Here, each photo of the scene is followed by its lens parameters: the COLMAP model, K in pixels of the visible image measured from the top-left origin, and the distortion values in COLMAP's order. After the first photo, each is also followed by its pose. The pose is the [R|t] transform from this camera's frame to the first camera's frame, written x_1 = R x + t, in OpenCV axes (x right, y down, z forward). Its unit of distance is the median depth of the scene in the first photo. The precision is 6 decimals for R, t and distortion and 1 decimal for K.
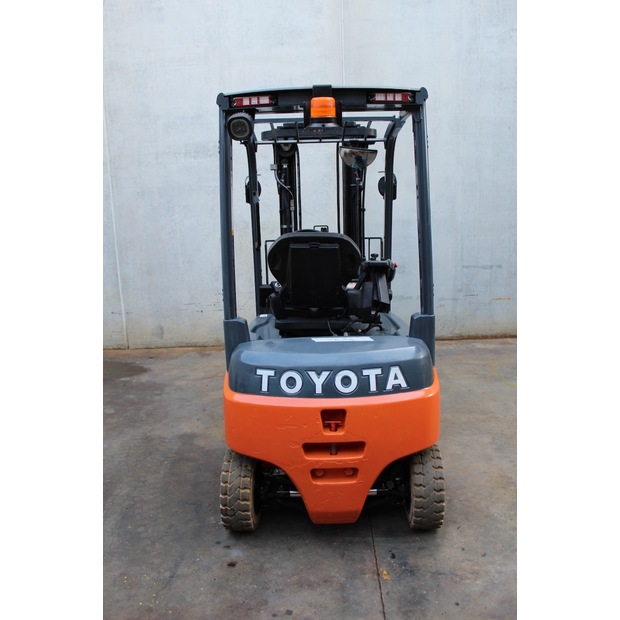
lens RADIAL K [[508.8, 0, 305.7], [0, 508.8, 311.4], [0, 0, 1]] dist [-0.127616, 0.084548]
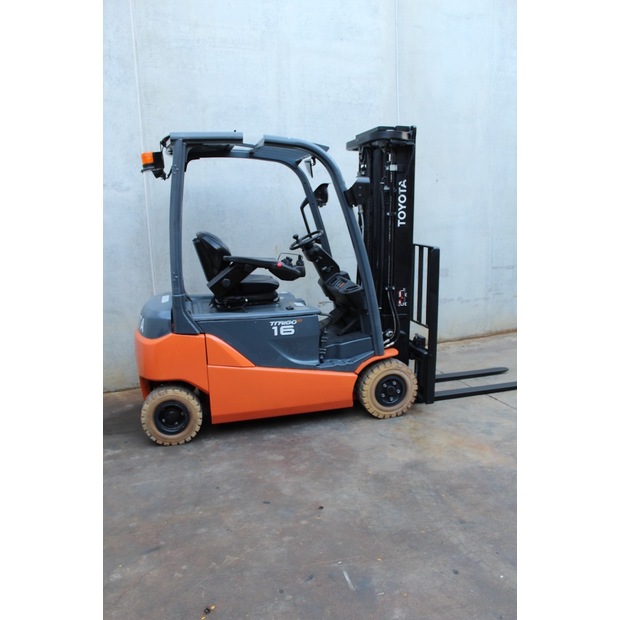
lens RADIAL K [[508.8, 0, 311.1], [0, 508.8, 312.8], [0, 0, 1]] dist [-0.127616, 0.084548]
pose [[0.924414, -0.073270, 0.374286, -0.485543], [0.082761, 0.996526, -0.009324, -0.016072], [-0.372303, 0.039595, 0.927266, 0.165442]]
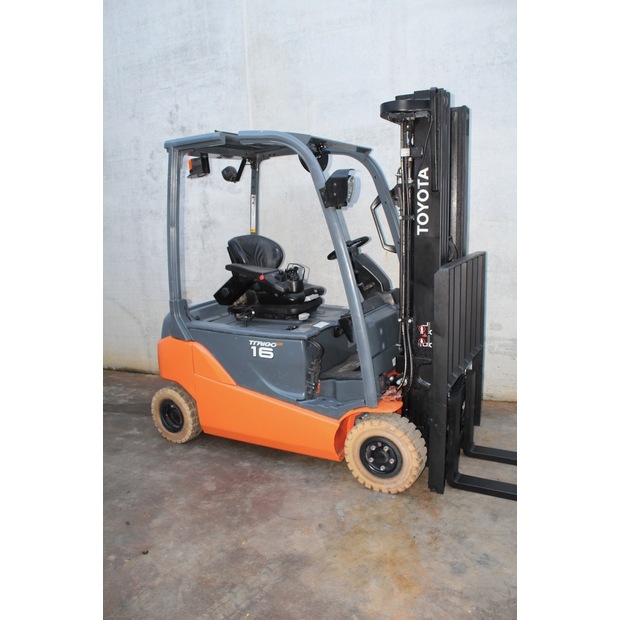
lens RADIAL K [[508.8, 0, 307.7], [0, 508.8, 315.3], [0, 0, 1]] dist [-0.127616, 0.084548]
pose [[0.932097, 0.051725, -0.358498, -0.003354], [-0.054073, 0.998531, 0.003480, -0.050503], [0.358151, 0.016141, 0.933524, 0.270701]]
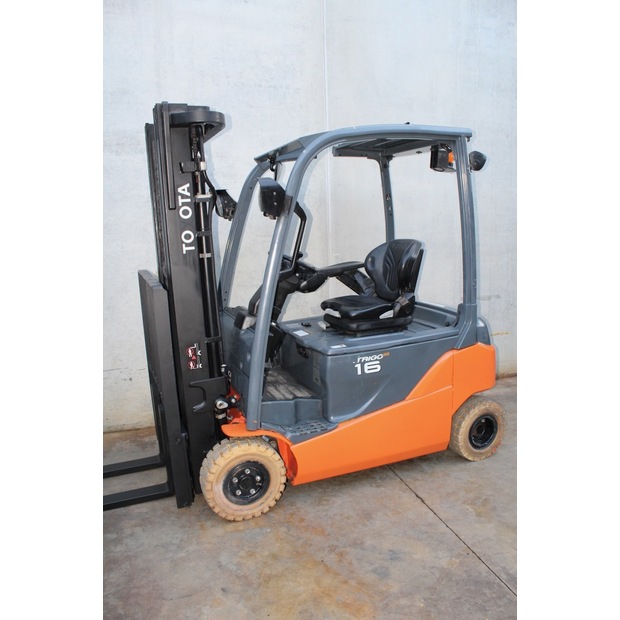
lens RADIAL K [[508.8, 0, 309.6], [0, 508.8, 311.8], [0, 0, 1]] dist [-0.127616, 0.084548]
pose [[0.945843, -0.046041, 0.321344, -0.207875], [0.067031, 0.996258, -0.054559, -0.042452], [-0.317630, 0.073144, 0.945389, 0.318255]]
